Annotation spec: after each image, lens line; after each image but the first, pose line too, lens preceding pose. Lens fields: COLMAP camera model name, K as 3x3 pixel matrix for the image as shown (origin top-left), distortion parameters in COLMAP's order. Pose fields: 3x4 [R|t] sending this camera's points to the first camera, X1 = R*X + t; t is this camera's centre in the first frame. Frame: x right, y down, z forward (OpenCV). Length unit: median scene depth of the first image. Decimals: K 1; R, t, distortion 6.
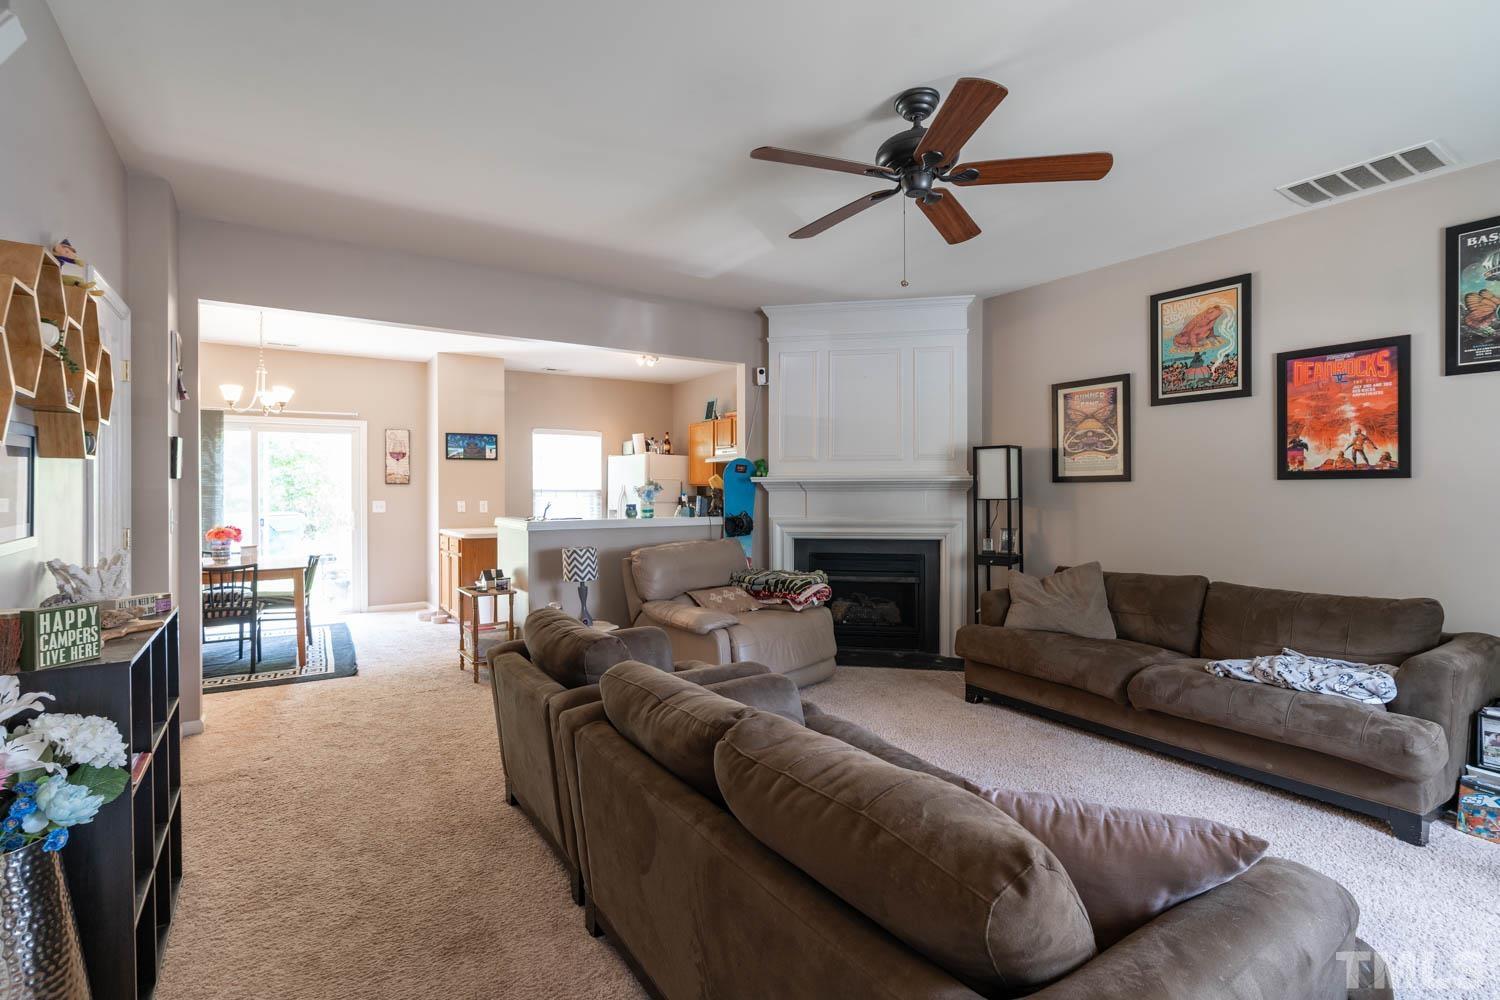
lens RADIAL K [[744.6, 0, 750.0], [0, 744.6, 500.0], [0, 0, 1]] dist [-0.001638, 0.000186]
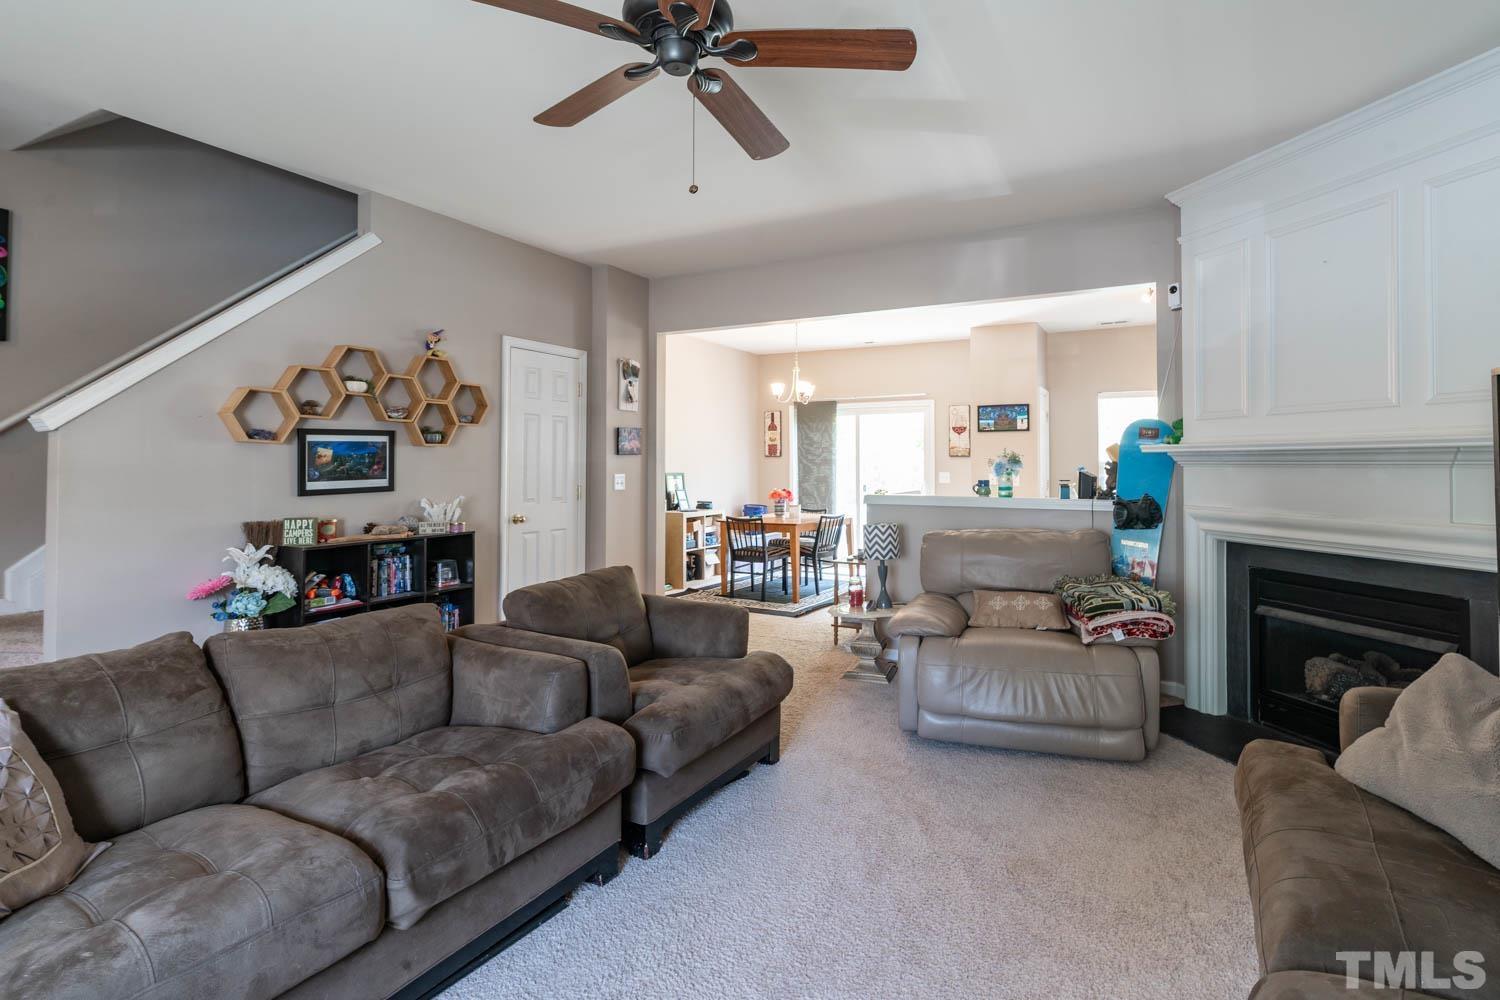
lens RADIAL K [[729.4, 0, 737.2], [0, 729.4, 460.8], [0, 0, 1]] dist [-0.000736, 0.000286]
pose [[0.444138, 0.000571, -0.895958, 0.530289], [-0.013986, 0.999882, -0.006295, -0.007958], [0.895849, 0.015327, 0.444093, 0.429885]]
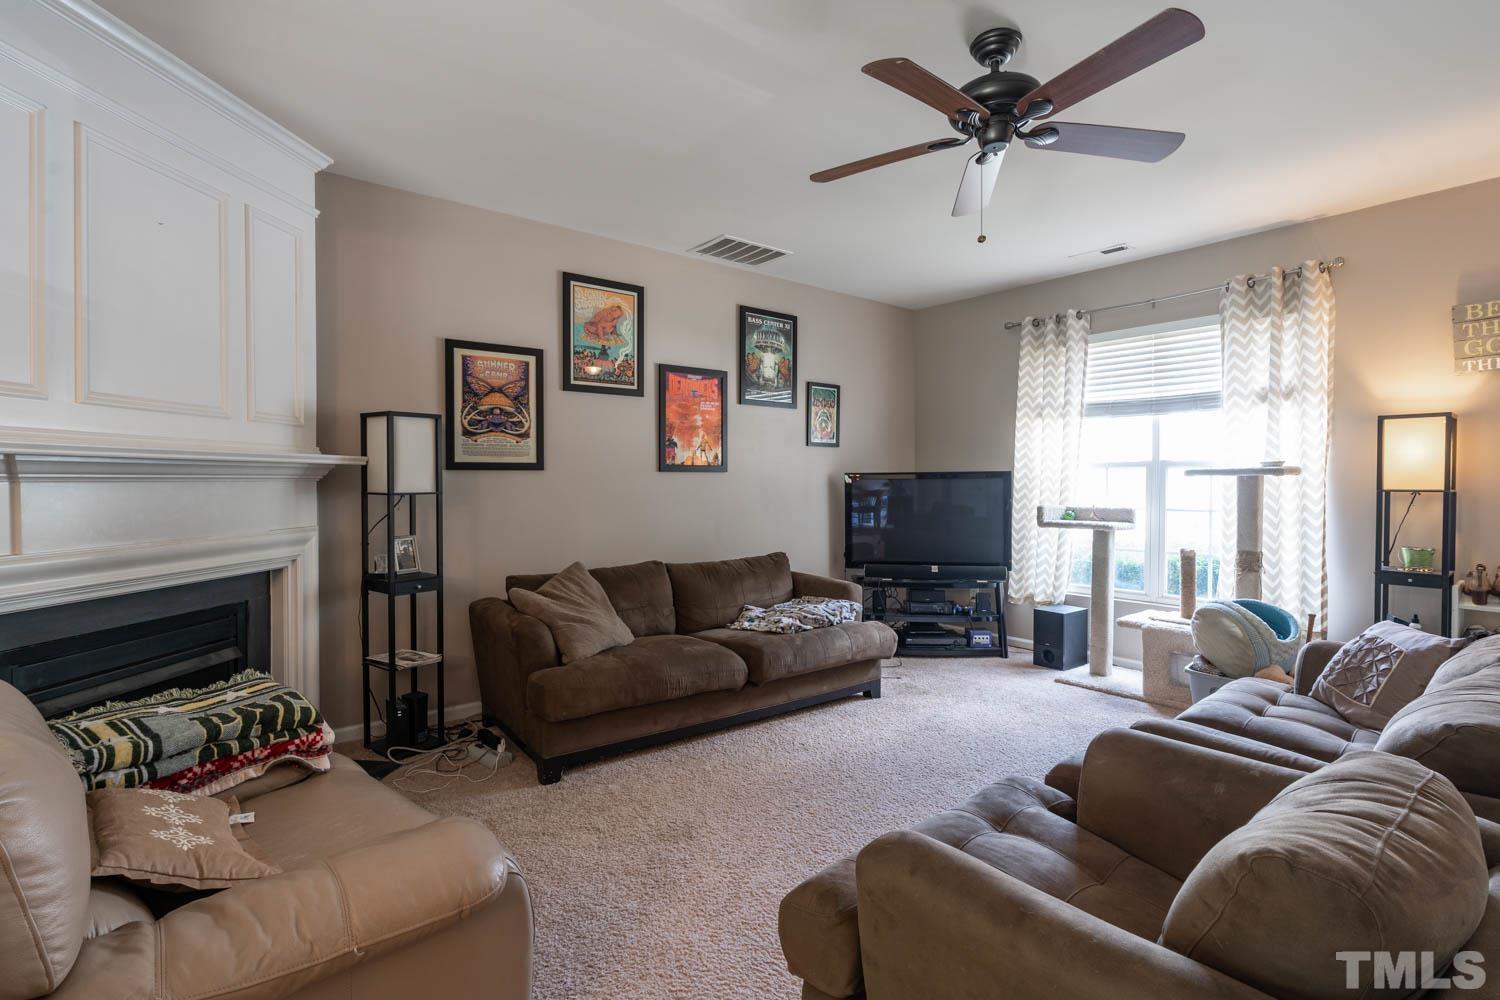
lens RADIAL K [[716.2, 0, 748.8], [0, 716.2, 491.8], [0, 0, 1]] dist [-0.001514, 0.000041]
pose [[-0.097287, -0.017978, 0.995094, -0.365009], [0.008588, 0.999784, 0.018903, -0.012884], [-0.995219, 0.010385, -0.097112, 0.819022]]
